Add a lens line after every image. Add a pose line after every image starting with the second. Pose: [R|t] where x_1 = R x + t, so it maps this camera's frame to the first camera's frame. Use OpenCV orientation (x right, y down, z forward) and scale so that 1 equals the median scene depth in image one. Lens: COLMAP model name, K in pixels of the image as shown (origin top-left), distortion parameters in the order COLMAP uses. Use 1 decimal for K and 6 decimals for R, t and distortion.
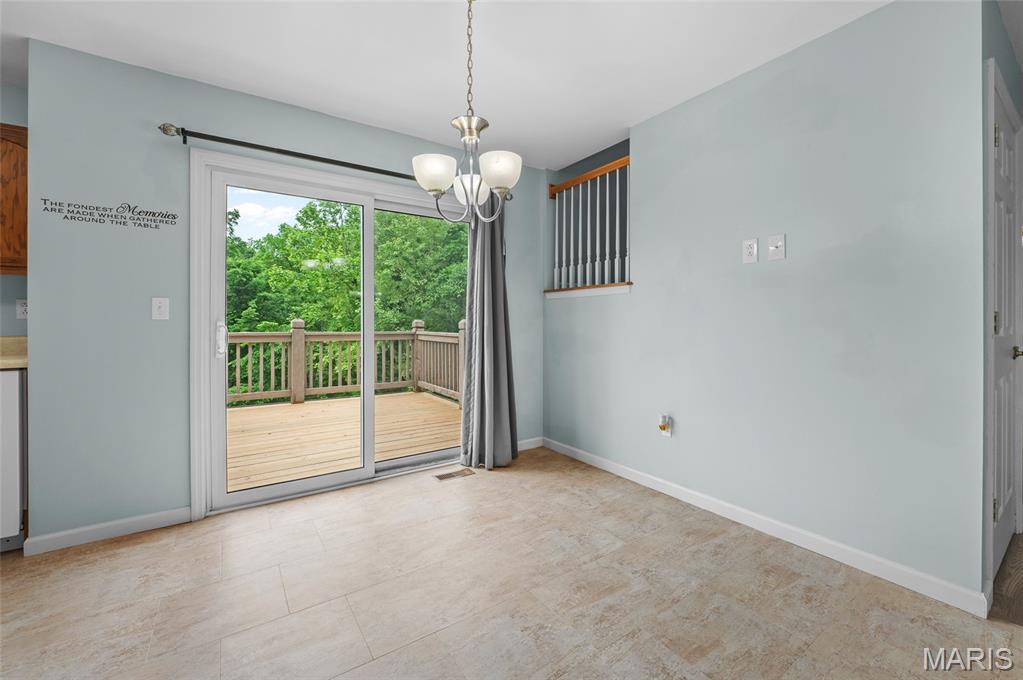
lens RADIAL K [[421.2, 0, 521.2], [0, 421.2, 323.5], [0, 0, 1]] dist [-0.009597, 0.000367]
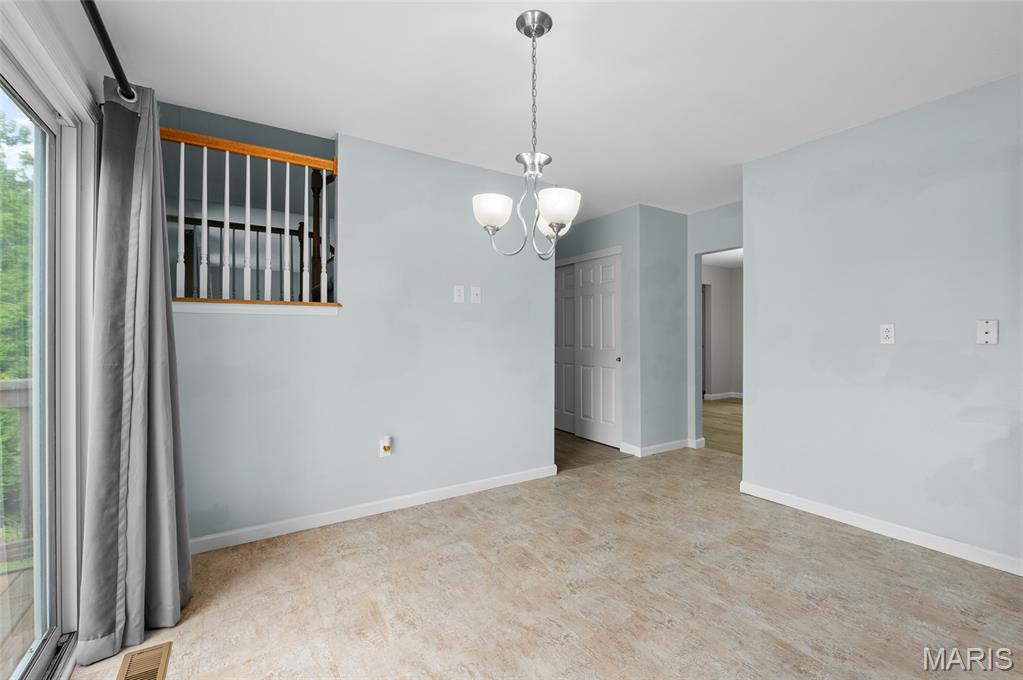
lens RADIAL K [[442.1, 0, 537.6], [0, 442.1, 333.8], [0, 0, 1]] dist [-0.009465, -0.000370]
pose [[0.011737, 0.004716, 0.999920, -0.812280], [0.006540, 0.999967, -0.004793, -0.030422], [-0.999910, 0.006596, 0.011705, 0.662938]]
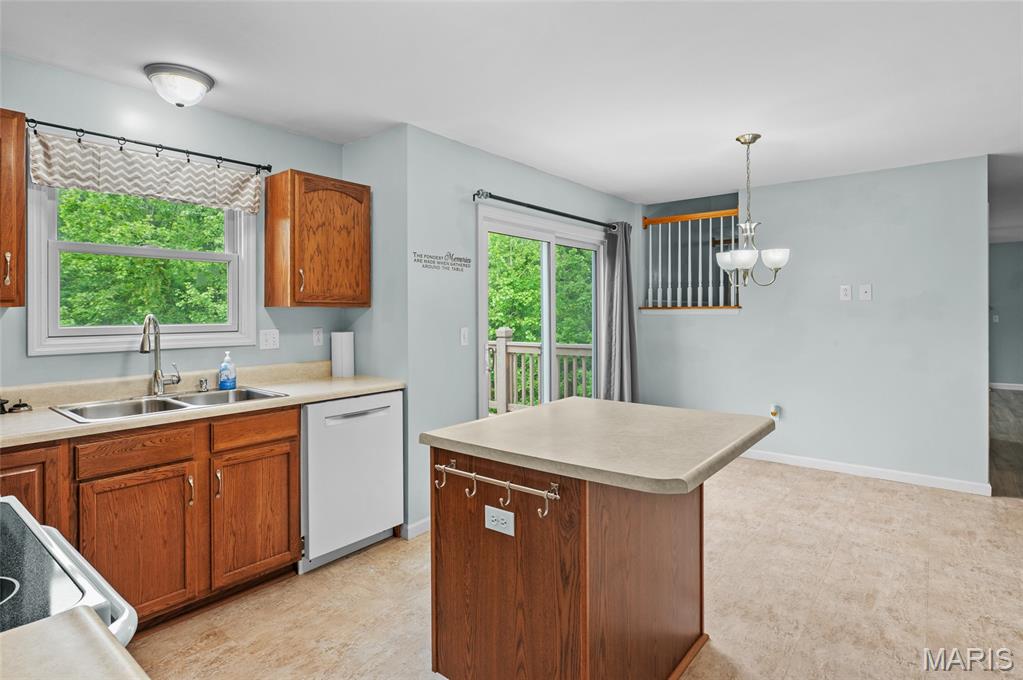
lens RADIAL K [[532.1, 0, 496.7], [0, 532.1, 315.1], [0, 0, 1]] dist [-0.001504, -0.003817]
pose [[0.966299, -0.005341, 0.257367, -1.071502], [0.005844, 0.999982, -0.001193, -0.087474], [-0.257356, 0.002657, 0.966313, -0.488835]]
